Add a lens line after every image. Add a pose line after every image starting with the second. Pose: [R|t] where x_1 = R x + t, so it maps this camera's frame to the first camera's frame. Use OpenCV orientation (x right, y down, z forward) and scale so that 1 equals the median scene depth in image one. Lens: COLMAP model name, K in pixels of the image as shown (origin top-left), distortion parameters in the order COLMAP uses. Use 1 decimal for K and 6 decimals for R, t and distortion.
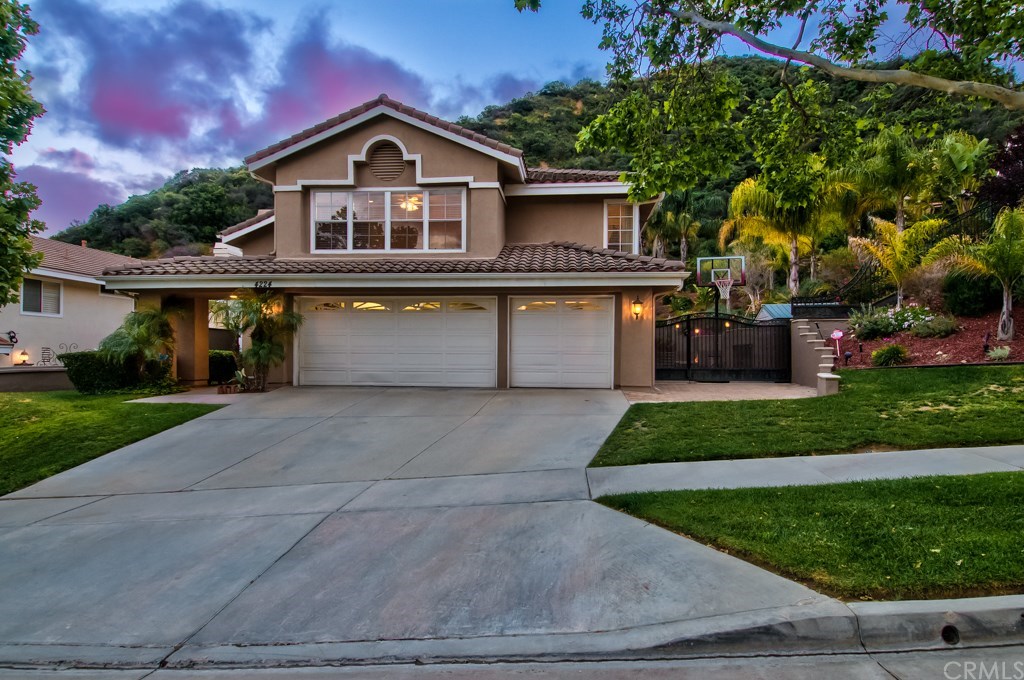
lens RADIAL K [[575.2, 0, 522.8], [0, 575.2, 354.8], [0, 0, 1]] dist [0.052719, -0.057838]
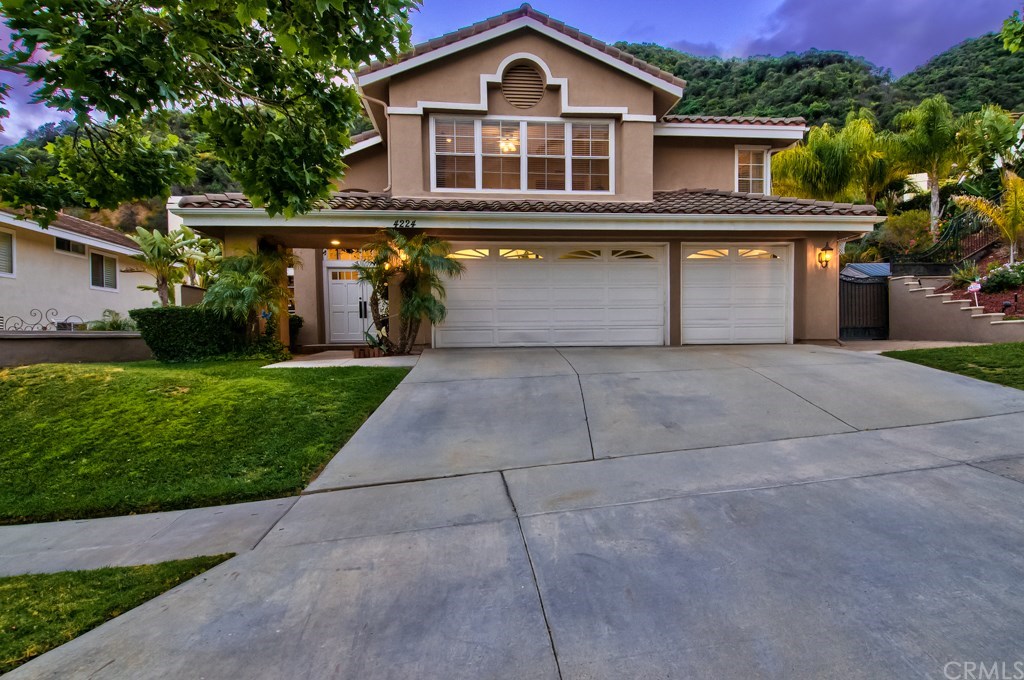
lens RADIAL K [[575.2, 0, 522.8], [0, 575.2, 354.8], [0, 0, 1]] dist [0.052719, -0.057838]
pose [[0.979922, -0.022047, 0.198157, -0.421432], [0.016521, 0.999428, 0.029495, 0.039413], [-0.198694, -0.025629, 0.979726, 0.153391]]
